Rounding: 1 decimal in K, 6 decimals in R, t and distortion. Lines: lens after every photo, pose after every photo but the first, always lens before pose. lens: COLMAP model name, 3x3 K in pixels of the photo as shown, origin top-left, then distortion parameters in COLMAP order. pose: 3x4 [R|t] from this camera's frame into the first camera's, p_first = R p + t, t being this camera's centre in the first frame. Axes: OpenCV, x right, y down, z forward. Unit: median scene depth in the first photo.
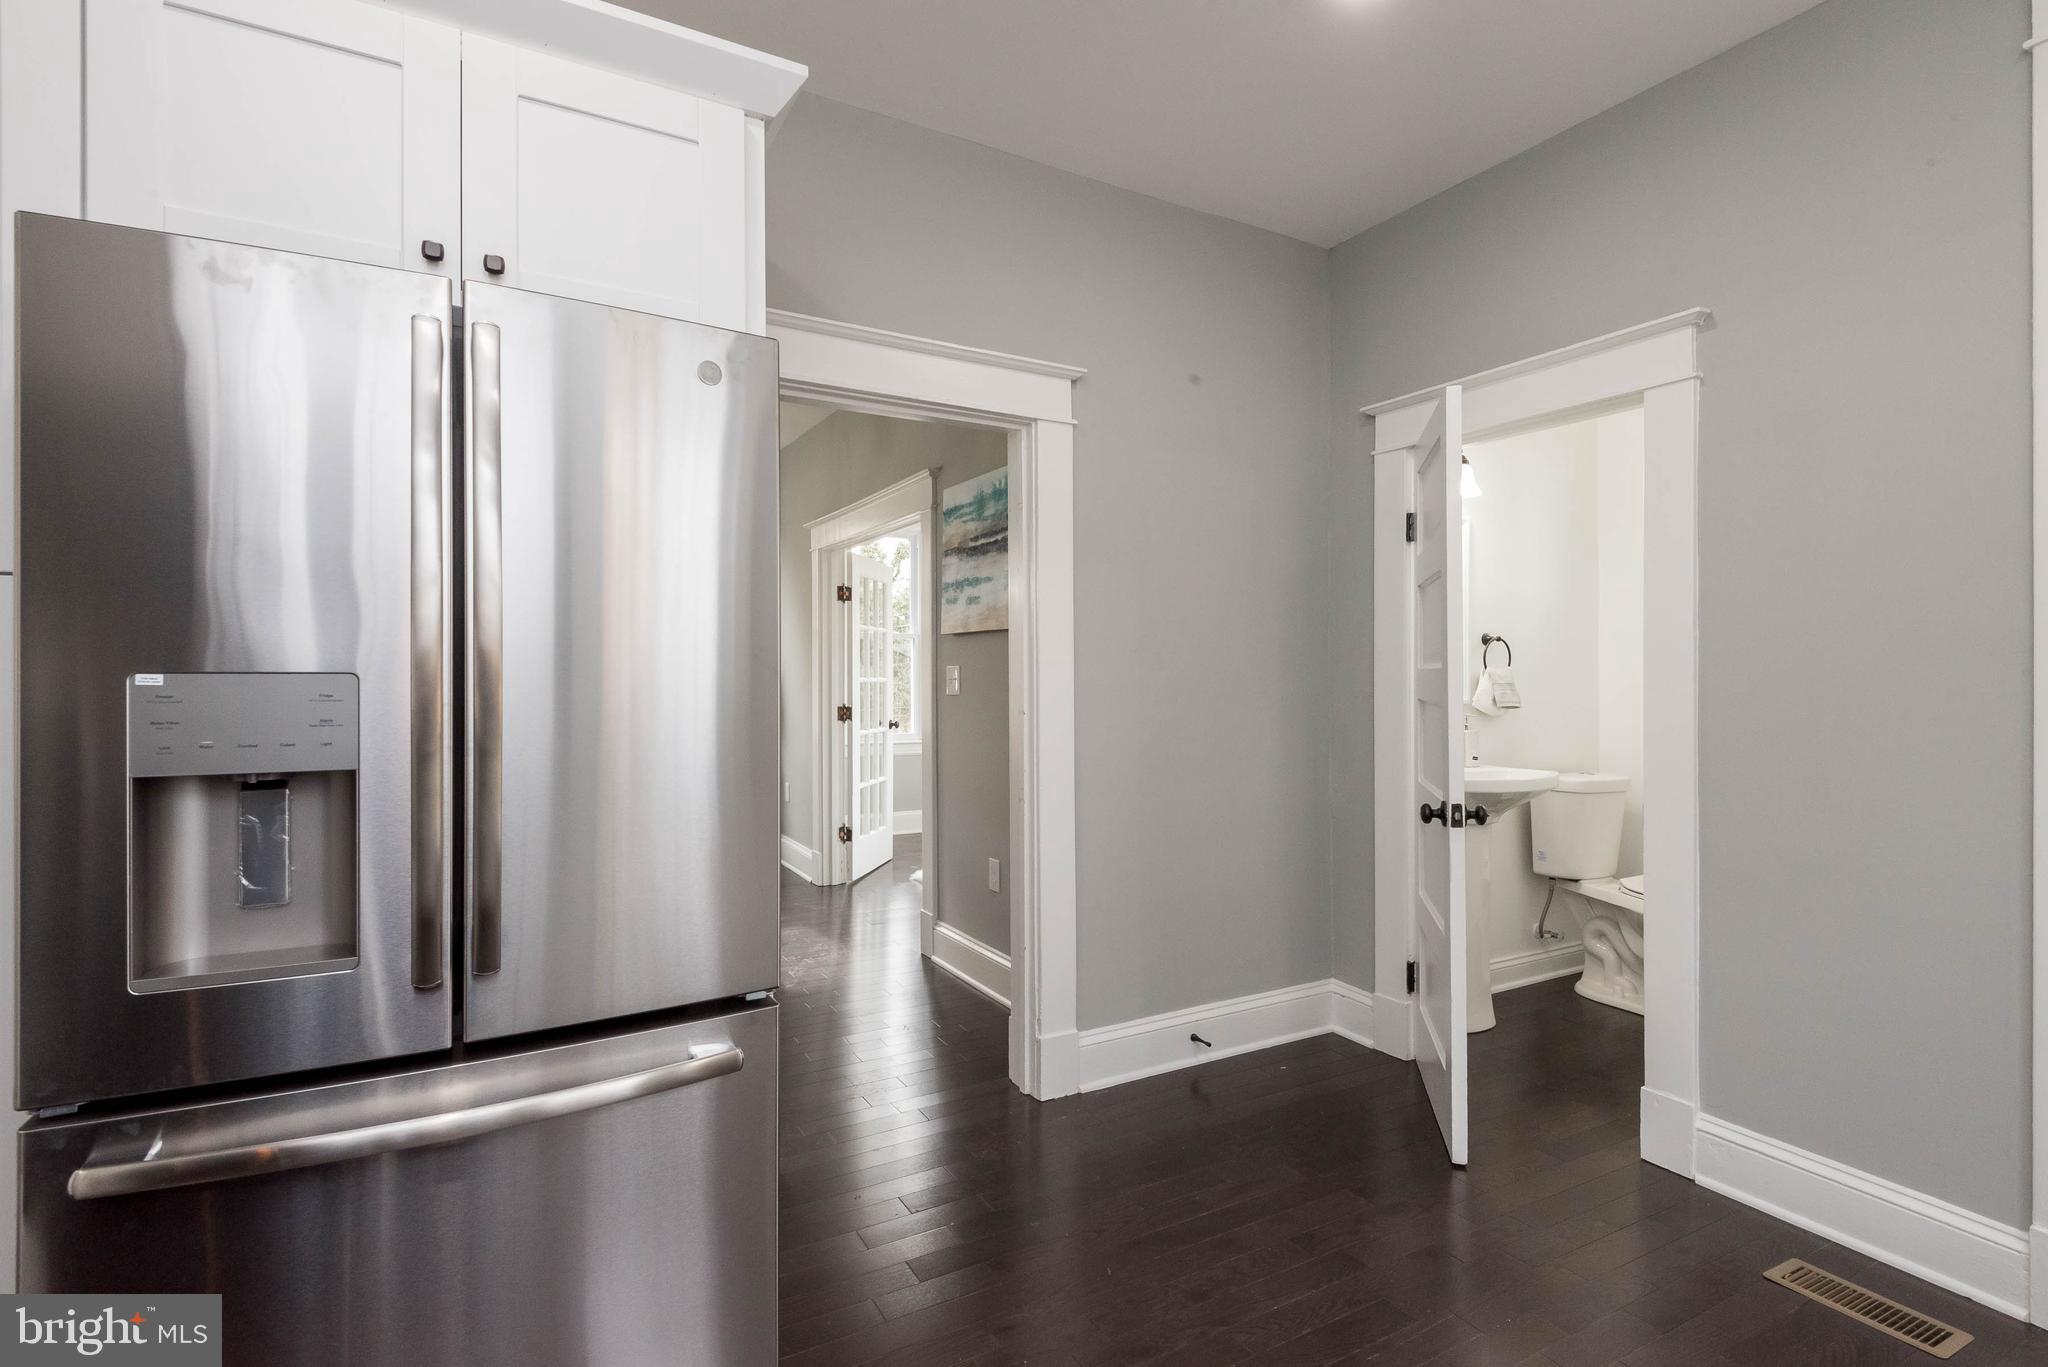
lens RADIAL K [[949.8, 0, 1035.7], [0, 949.8, 689.8], [0, 0, 1]] dist [0.023999, -0.001274]
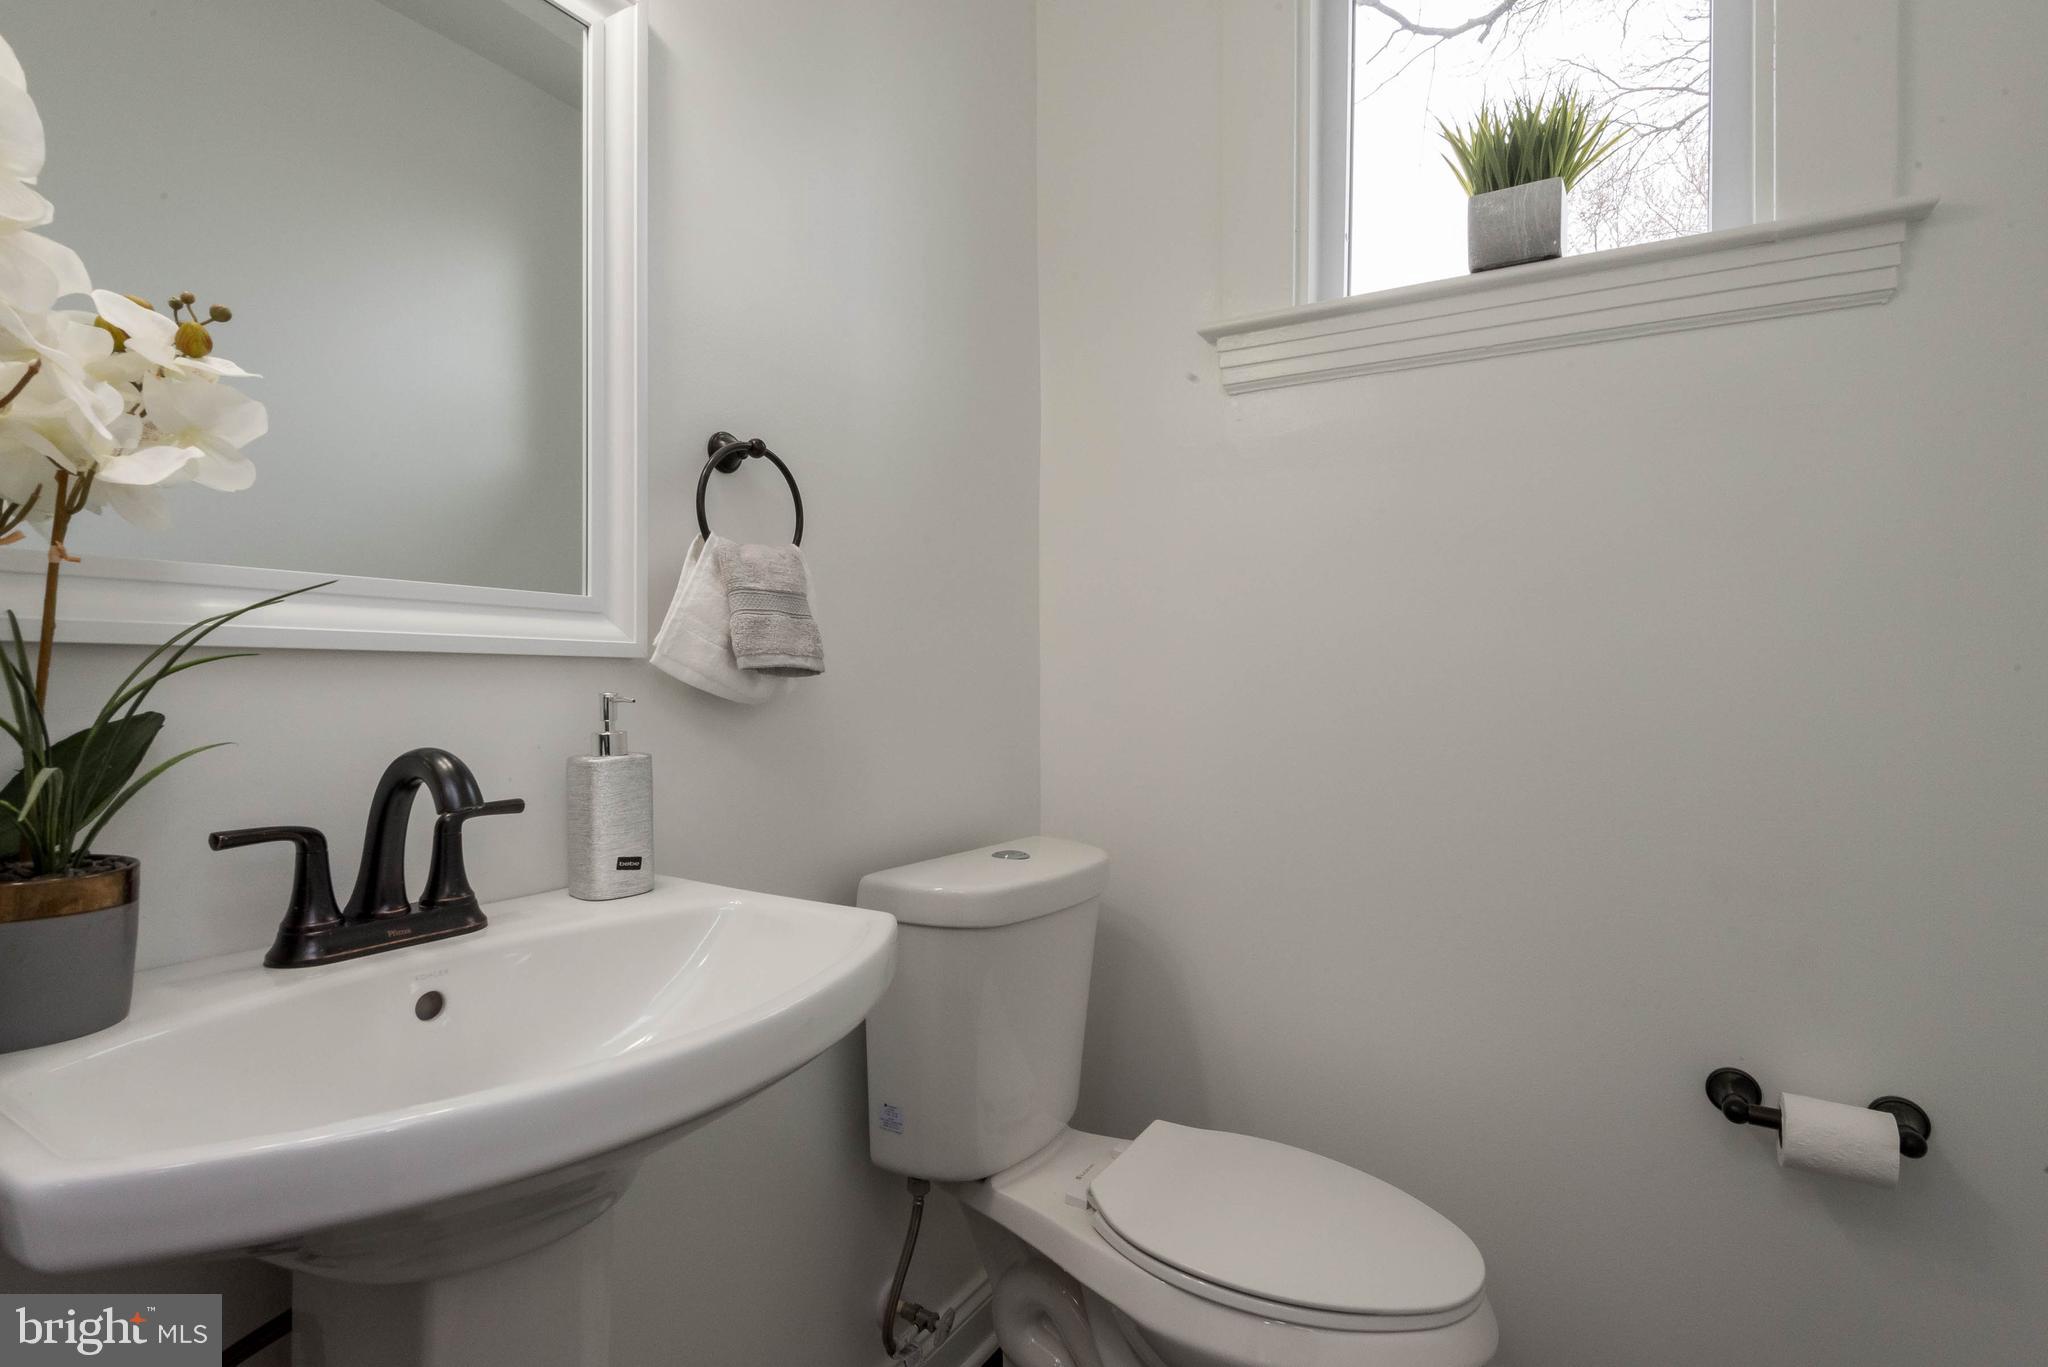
lens RADIAL K [[1040.2, 0, 1019.4], [0, 1040.2, 684.0], [0, 0, 1]] dist [0.001857, 0.000300]
pose [[0.881155, 0.005352, 0.472797, 0.401995], [-0.008227, 0.999958, 0.004014, 0.019713], [-0.472756, -0.007427, 0.881162, 0.669269]]
